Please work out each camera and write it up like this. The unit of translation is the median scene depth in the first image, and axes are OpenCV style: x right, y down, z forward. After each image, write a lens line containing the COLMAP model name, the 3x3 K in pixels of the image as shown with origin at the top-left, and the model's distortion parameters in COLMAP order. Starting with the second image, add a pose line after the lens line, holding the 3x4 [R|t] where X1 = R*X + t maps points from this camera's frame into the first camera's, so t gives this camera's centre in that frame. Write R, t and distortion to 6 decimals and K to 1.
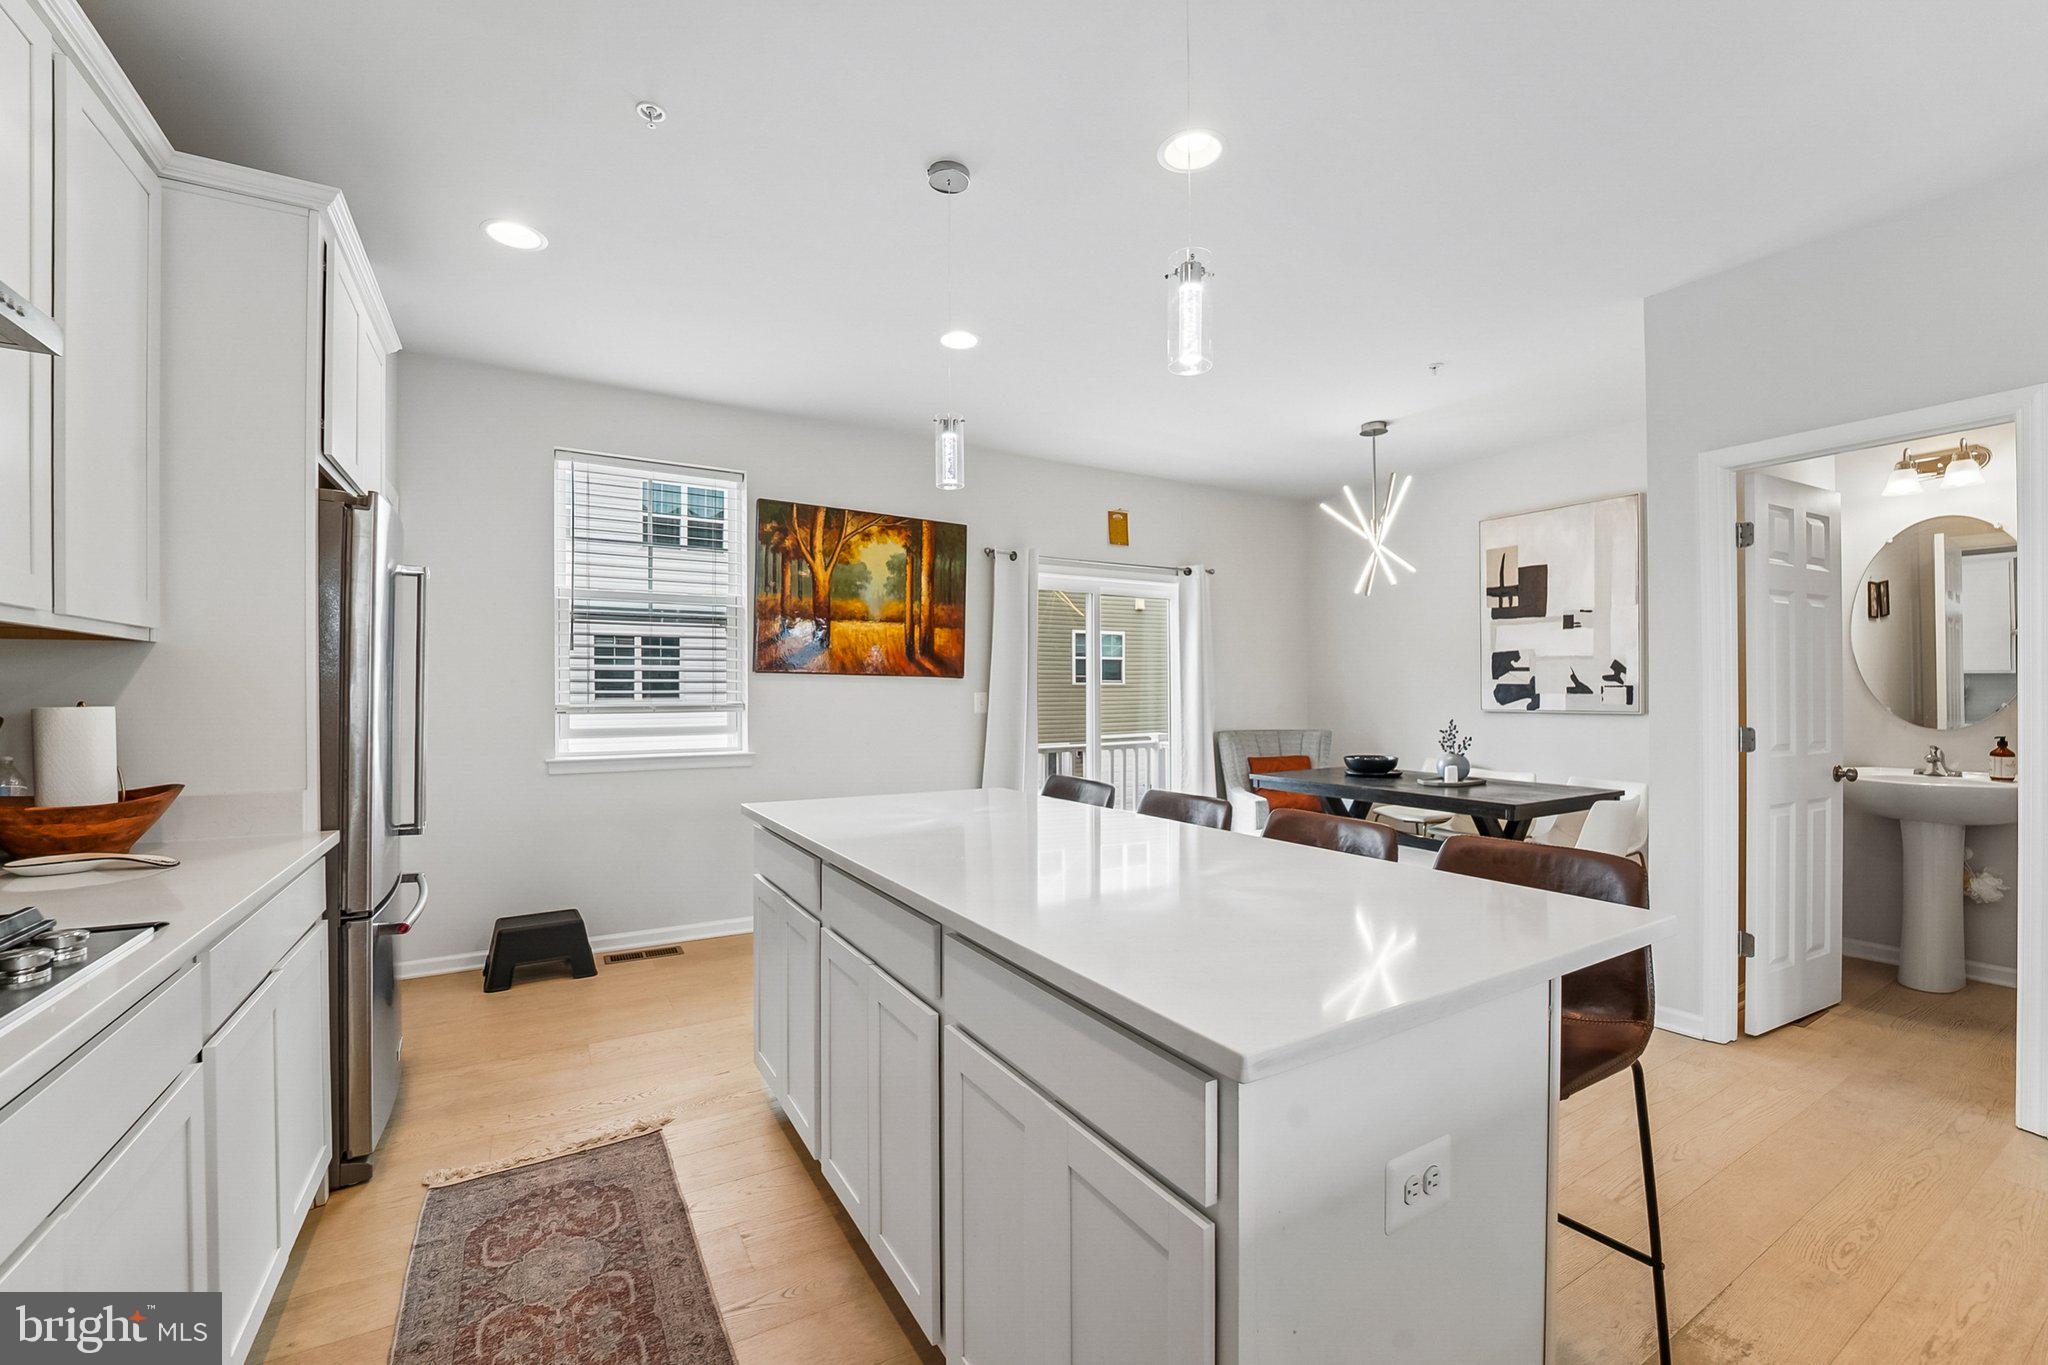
lens RADIAL K [[818.3, 0, 1032.7], [0, 818.3, 695.4], [0, 0, 1]] dist [-0.016369, -0.000684]
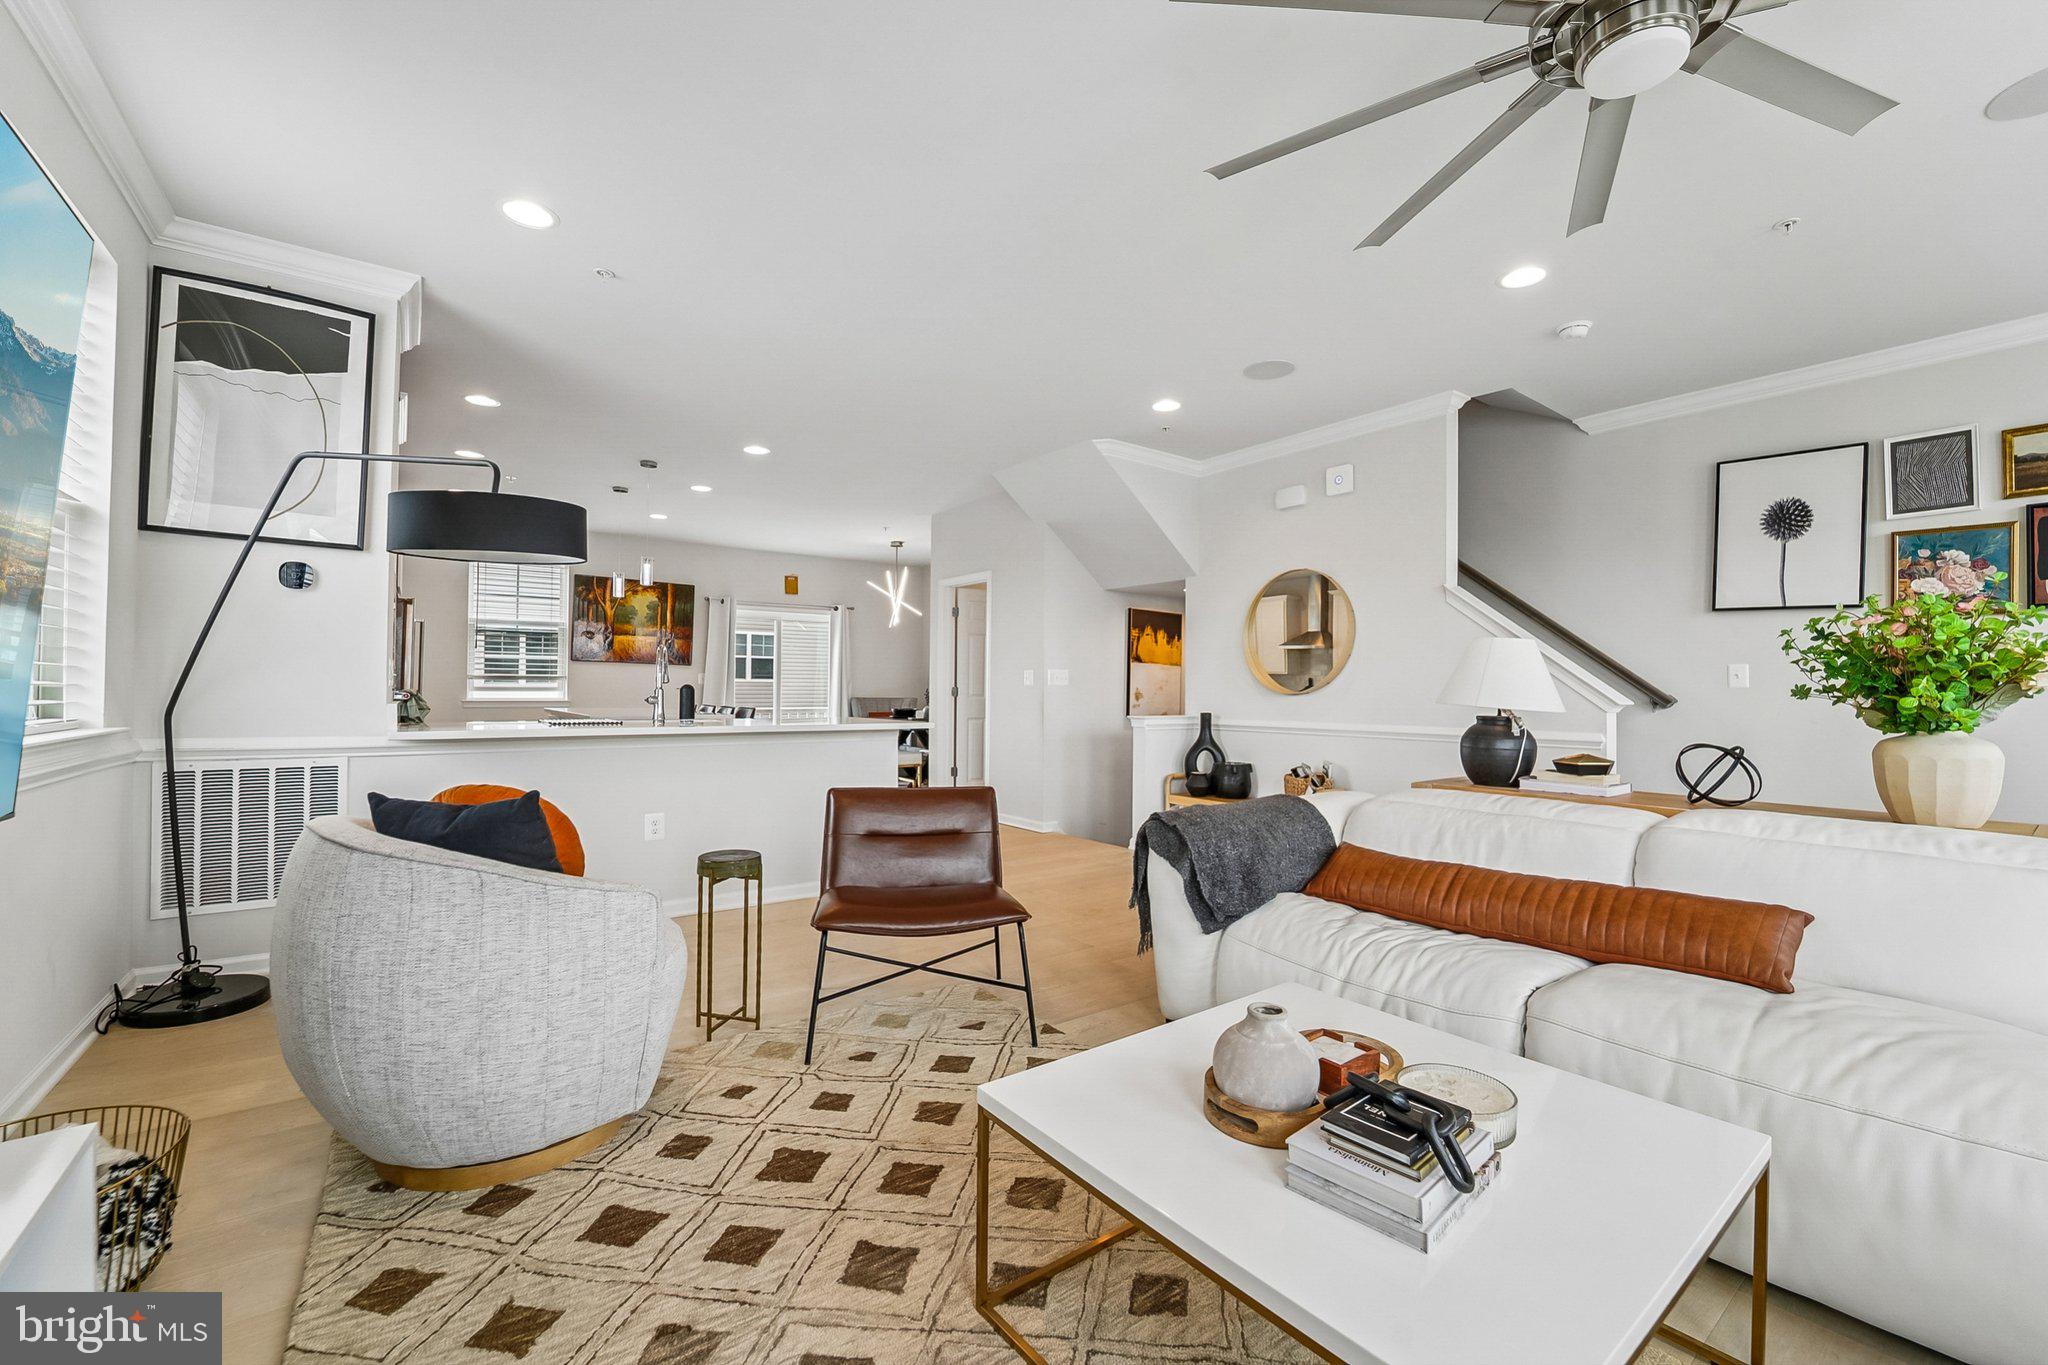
lens RADIAL K [[818.3, 0, 1025.6], [0, 818.3, 683.4], [0, 0, 1]] dist [-0.016369, -0.000684]
pose [[0.995591, 0.012635, 0.092942, 0.522527], [-0.011764, 0.999882, -0.009918, 0.030772], [-0.093057, 0.008781, 0.995622, -0.978926]]
